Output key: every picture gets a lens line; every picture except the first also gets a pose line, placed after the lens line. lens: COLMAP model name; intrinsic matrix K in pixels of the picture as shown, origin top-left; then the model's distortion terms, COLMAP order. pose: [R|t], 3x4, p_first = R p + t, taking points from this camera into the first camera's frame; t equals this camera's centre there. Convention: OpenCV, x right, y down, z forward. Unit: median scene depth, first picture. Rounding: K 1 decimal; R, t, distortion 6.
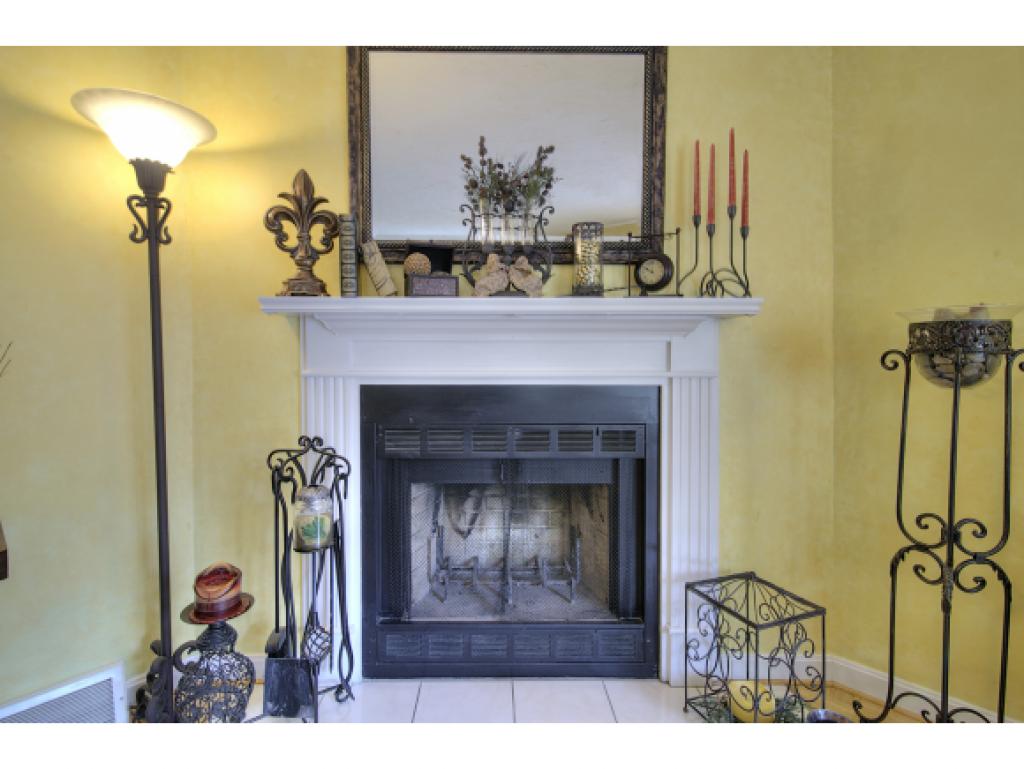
lens RADIAL K [[493.3, 0, 513.3], [0, 493.3, 377.7], [0, 0, 1]] dist [0.000819, 0.000135]
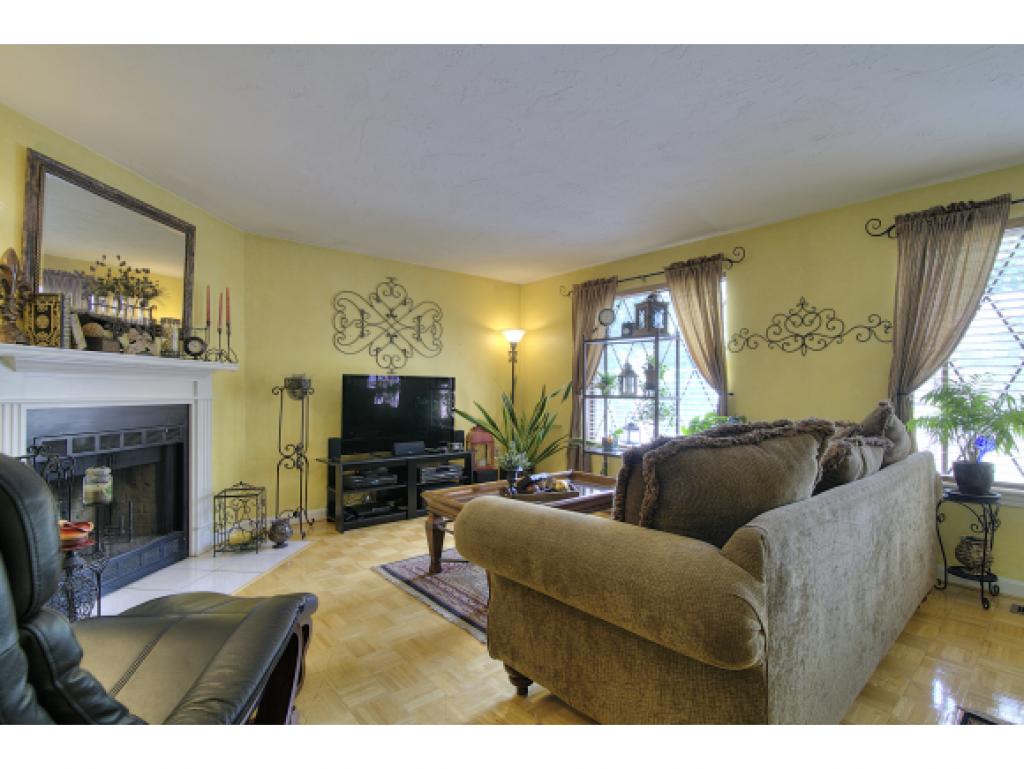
lens RADIAL K [[493.3, 0, 513.3], [0, 493.3, 377.7], [0, 0, 1]] dist [0.000819, 0.000135]
pose [[0.070490, 0.026031, 0.997173, -1.683241], [0.030195, 0.999146, -0.028217, 0.006461], [-0.997055, 0.032099, 0.069644, -0.443870]]
